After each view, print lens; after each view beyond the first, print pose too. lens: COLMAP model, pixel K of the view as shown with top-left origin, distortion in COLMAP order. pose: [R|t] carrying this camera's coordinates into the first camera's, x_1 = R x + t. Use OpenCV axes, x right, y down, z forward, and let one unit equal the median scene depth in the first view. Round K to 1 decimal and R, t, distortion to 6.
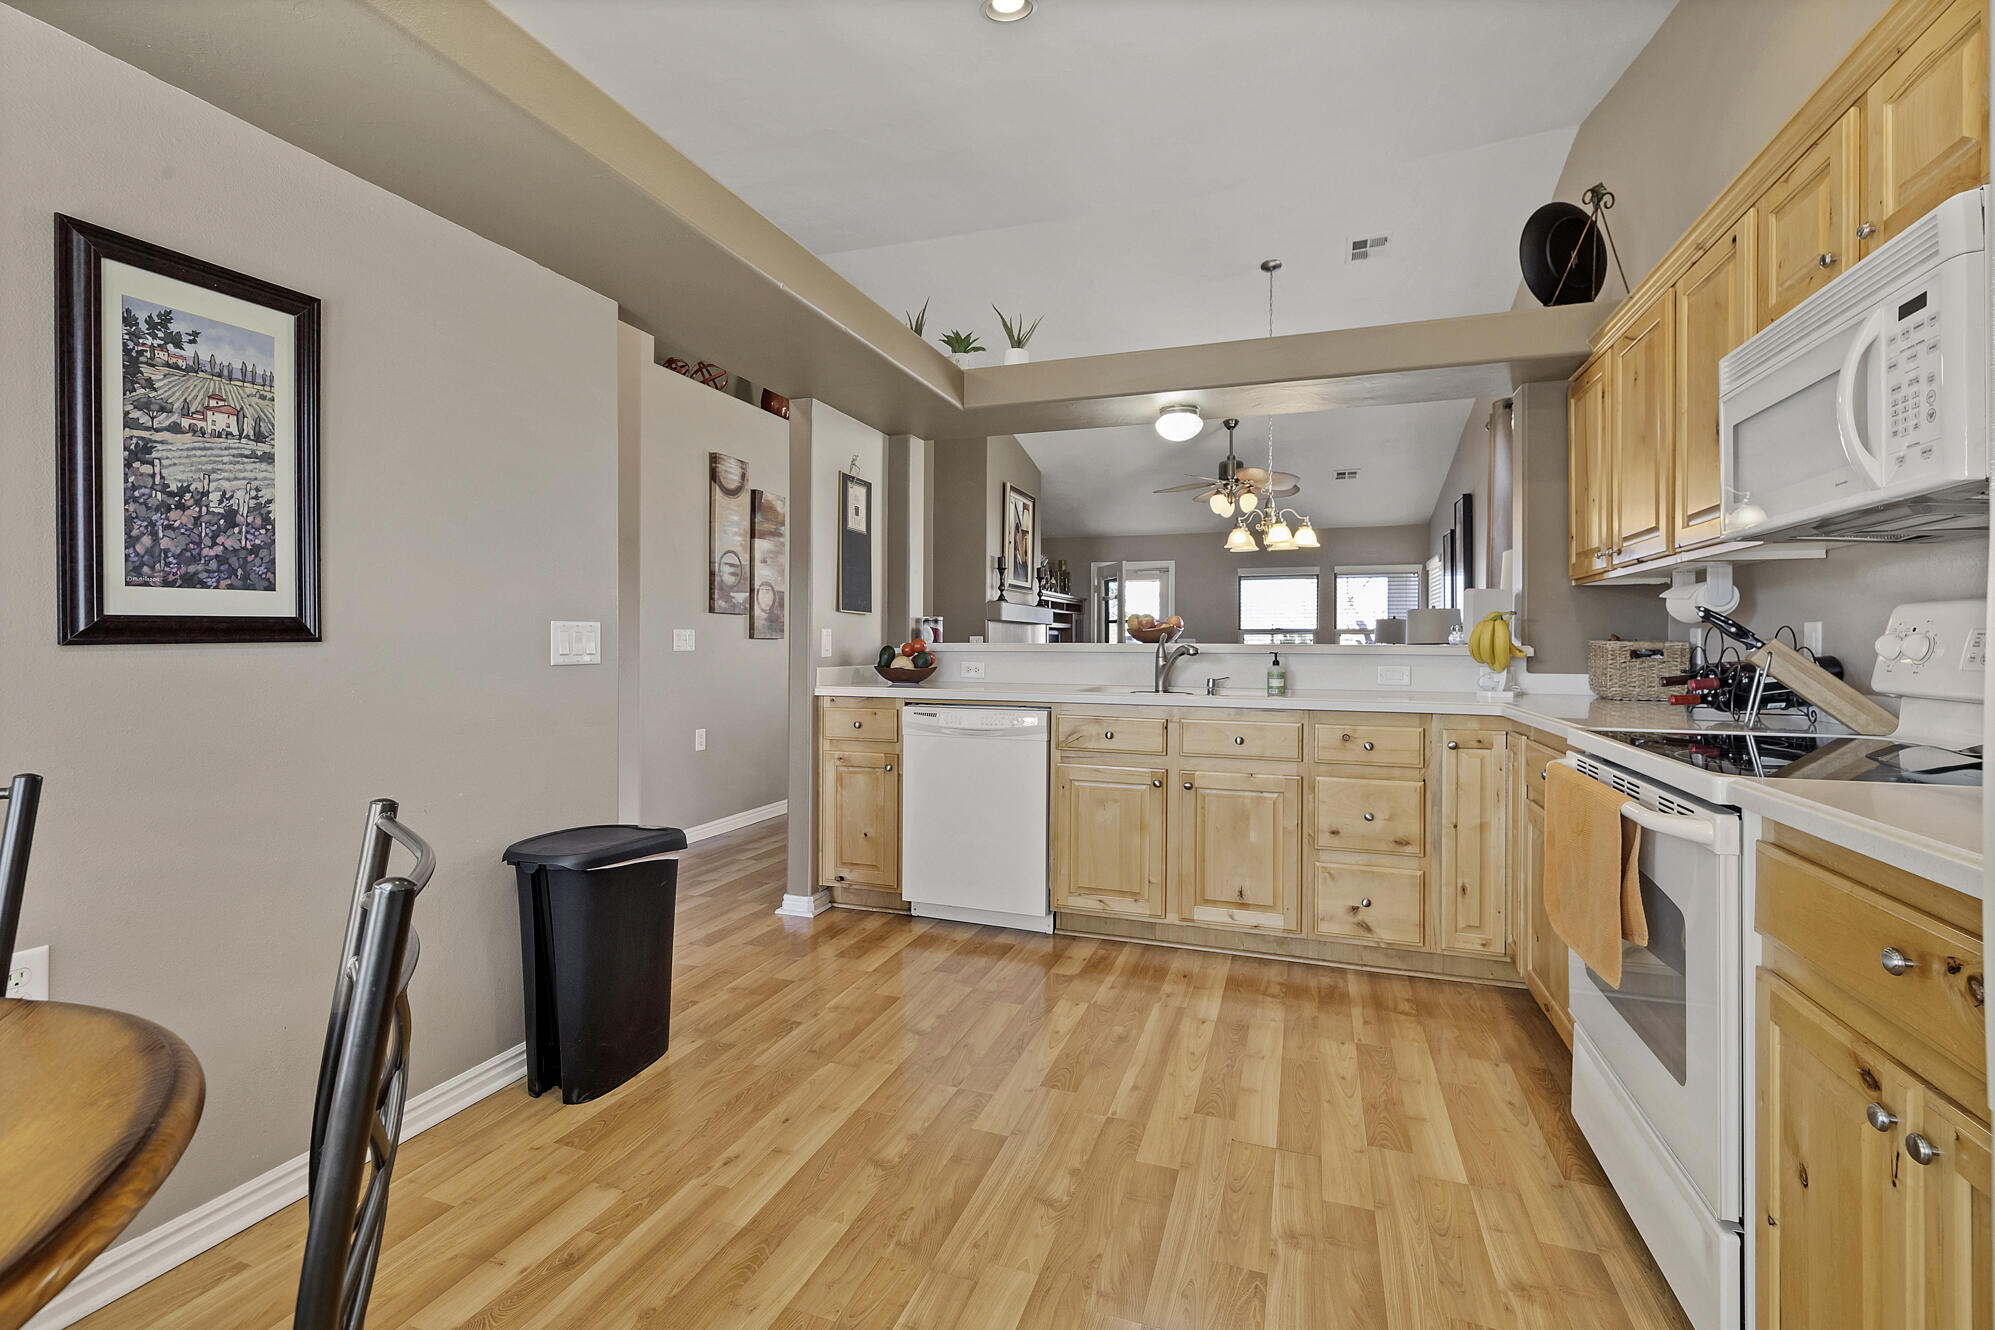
lens RADIAL K [[880.9, 0, 991.3], [0, 880.9, 649.6], [0, 0, 1]] dist [-0.029322, -0.000091]
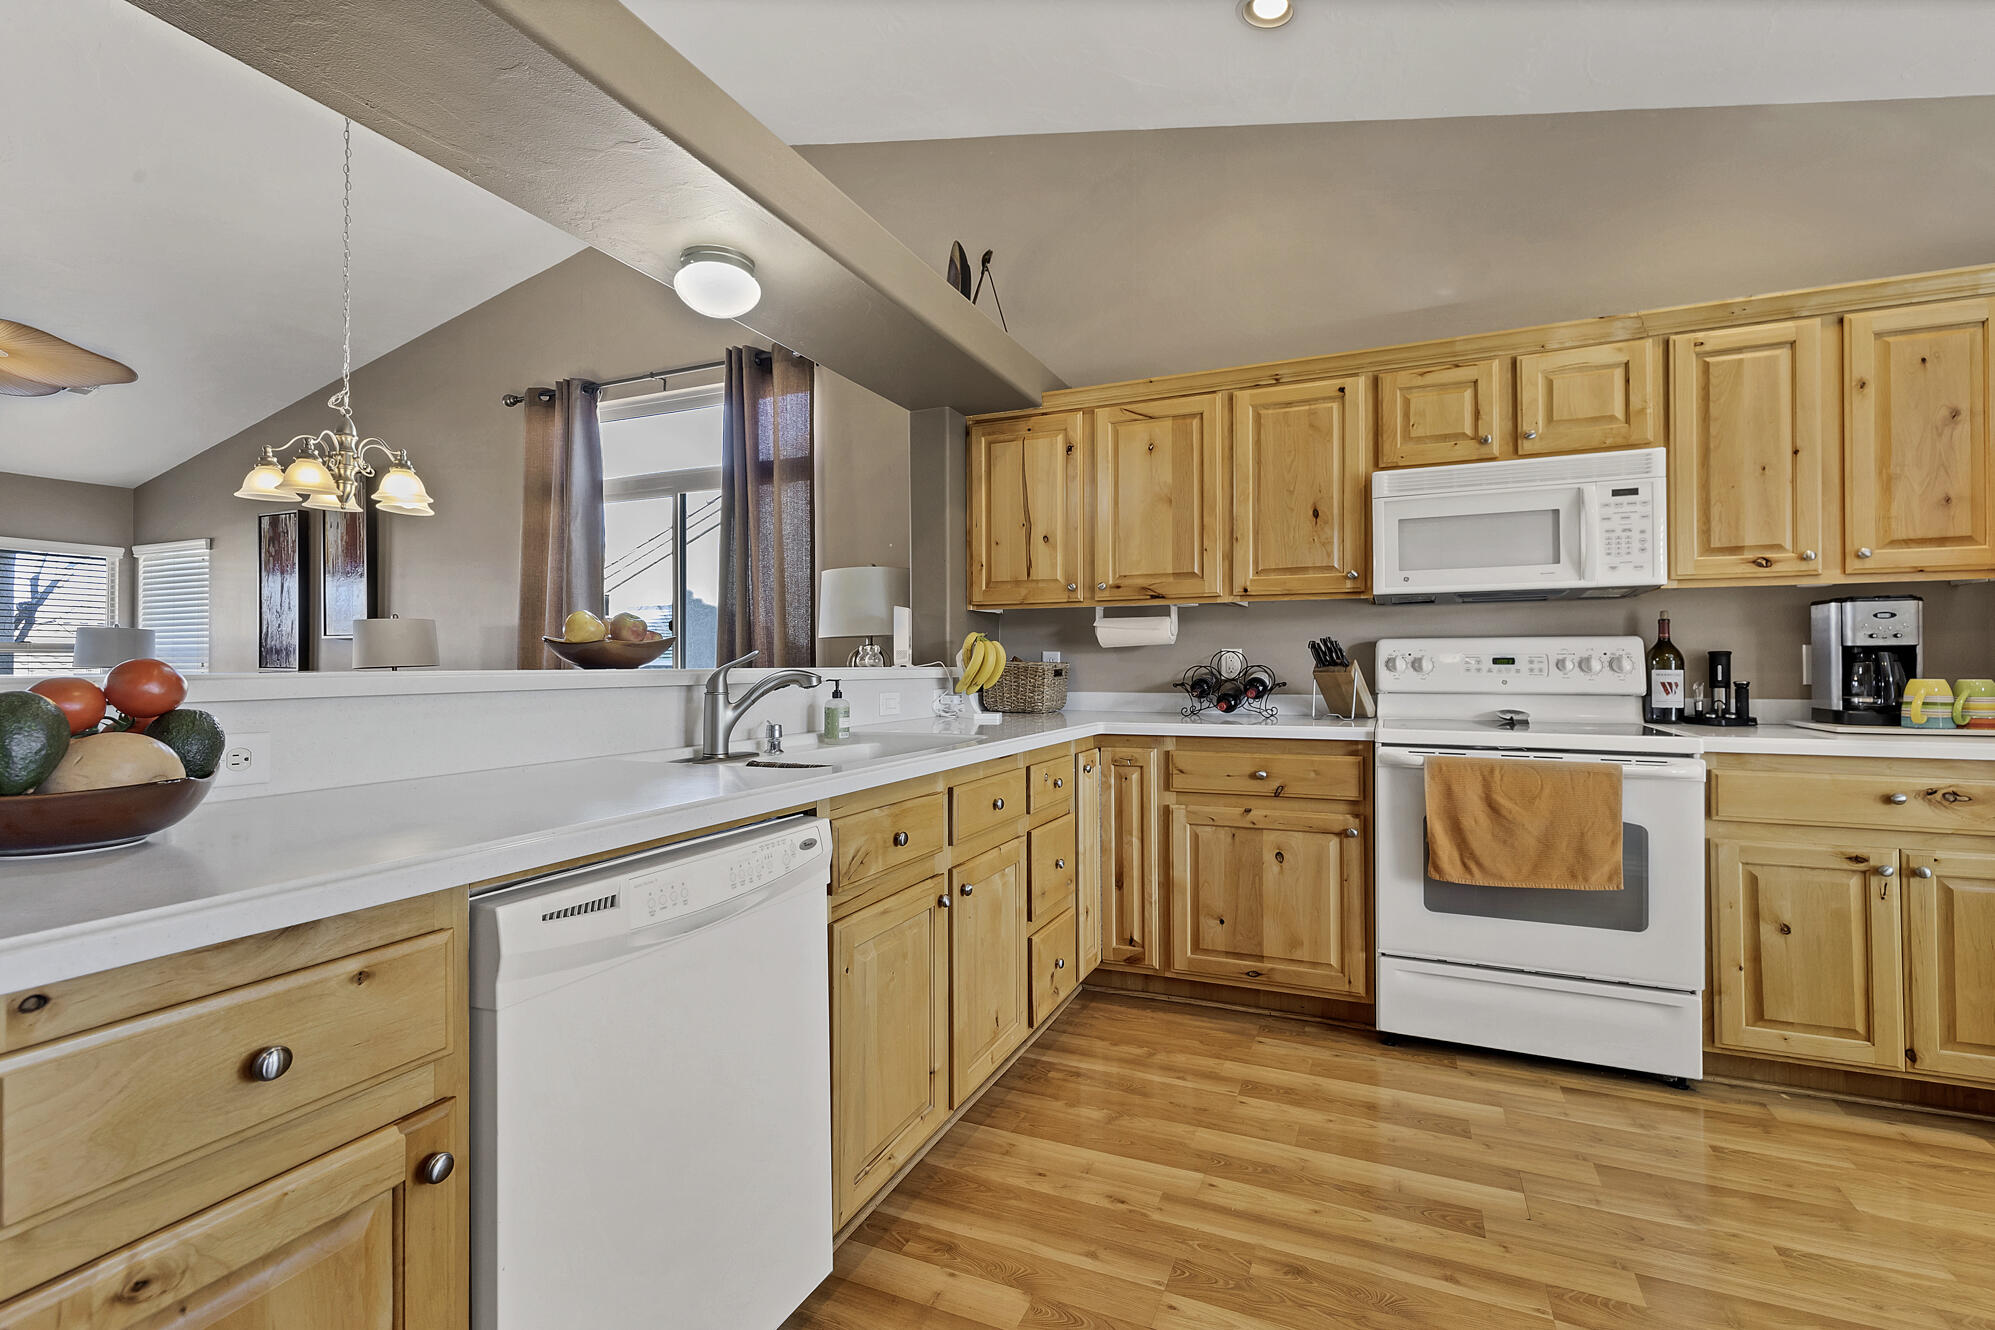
lens RADIAL K [[866.9, 0, 1012.9], [0, 866.9, 645.5], [0, 0, 1]] dist [0.008052, 0.000212]
pose [[0.049680, 0.015827, 0.998640, -0.174038], [0.012341, 0.999788, -0.016460, -0.005182], [-0.998689, 0.013142, 0.049474, 0.392203]]
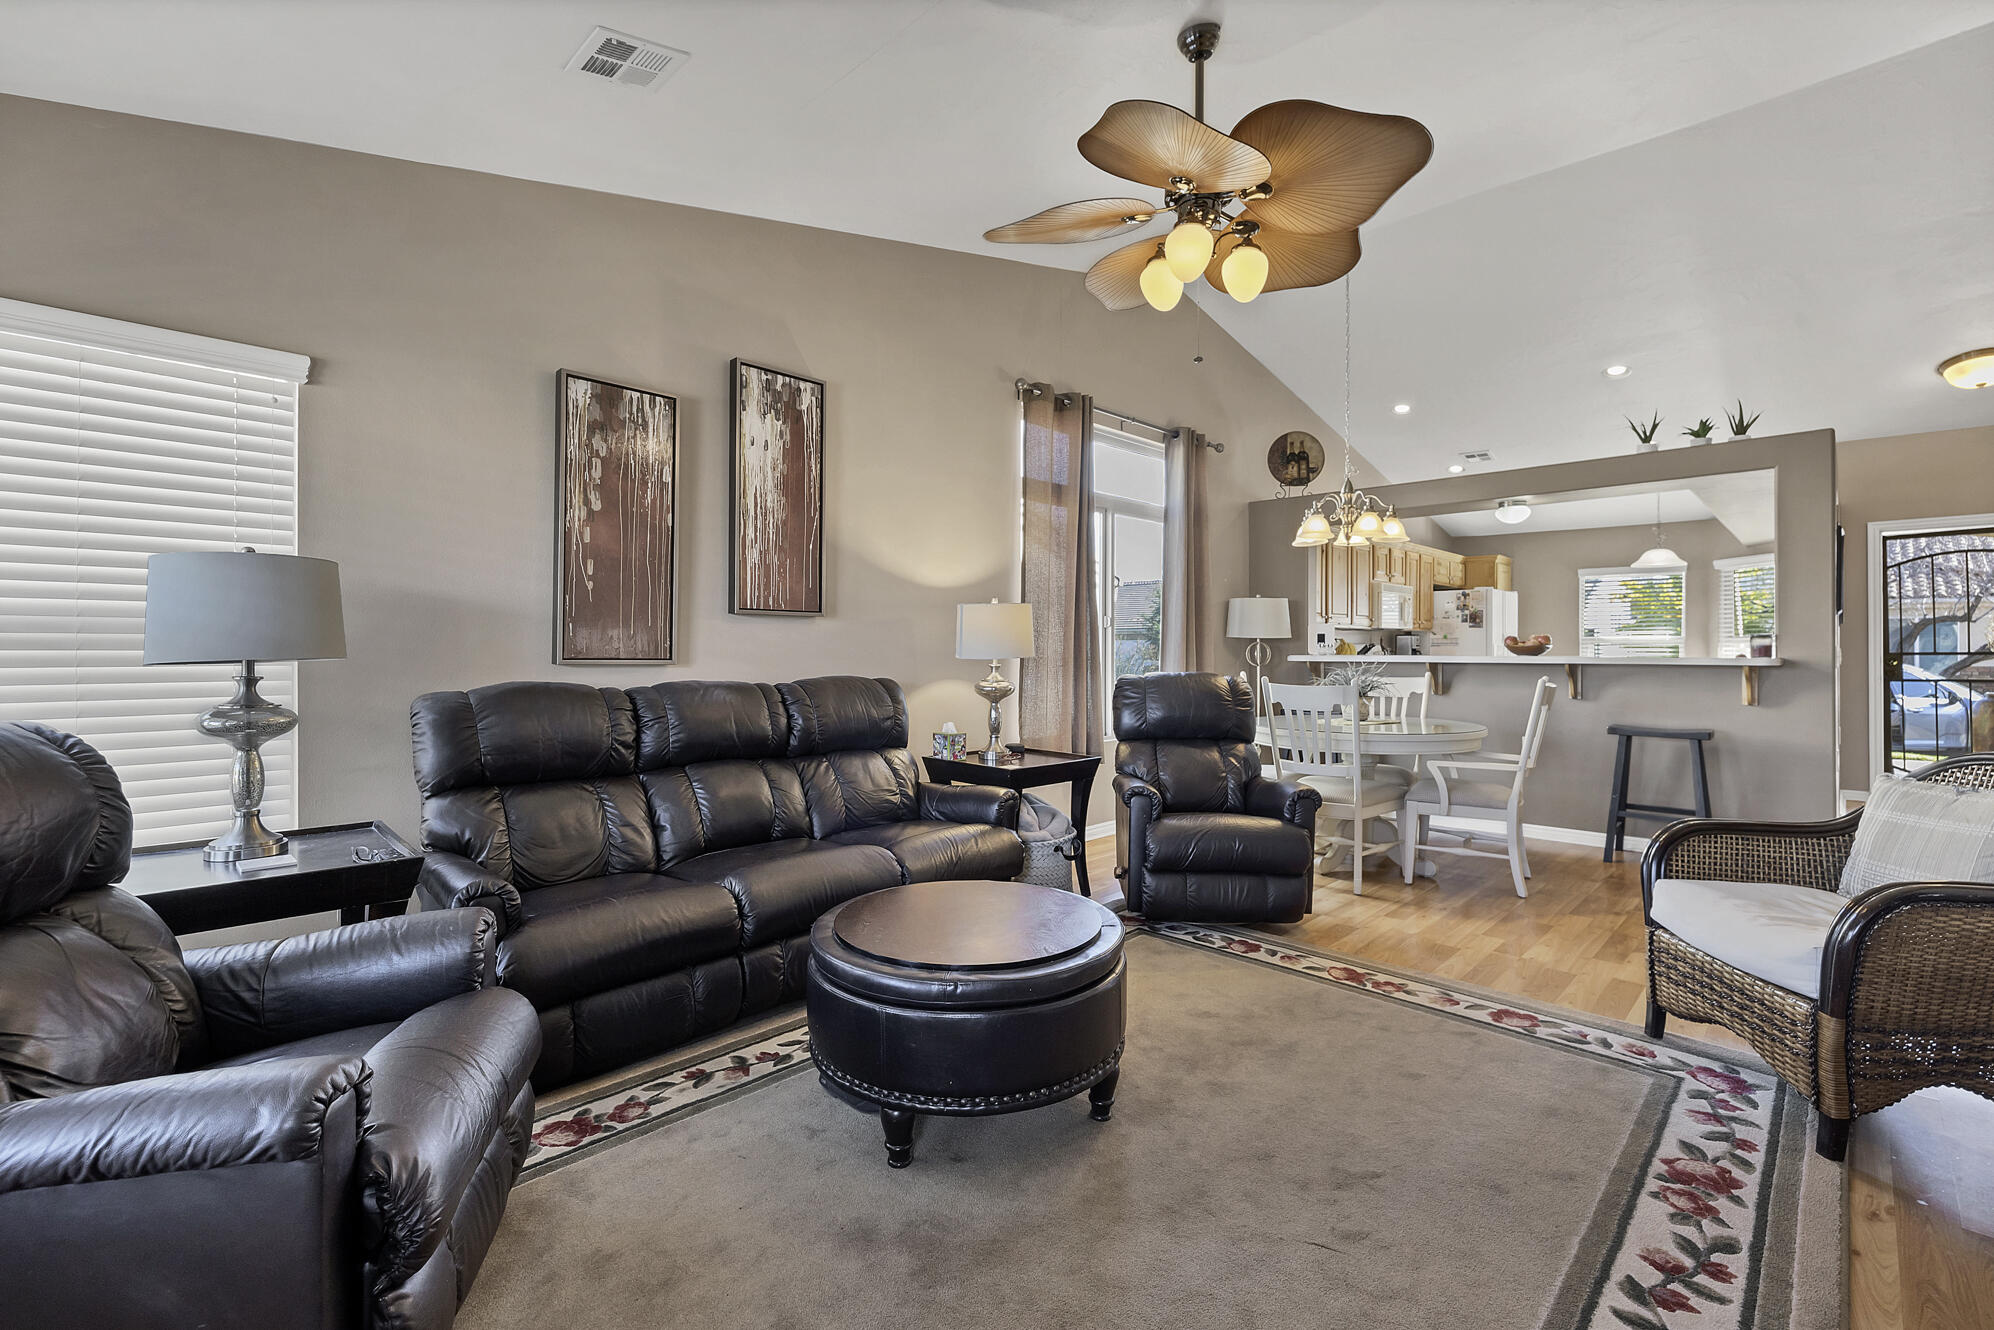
lens RADIAL K [[866.5, 0, 1012.4], [0, 866.5, 645.5], [0, 0, 1]] dist [0.008052, 0.000212]
pose [[-0.913545, -0.004978, 0.406708, 0.205852], [-0.003099, 0.999981, 0.005278, -0.015576], [-0.406727, 0.003562, -0.913543, 1.399858]]
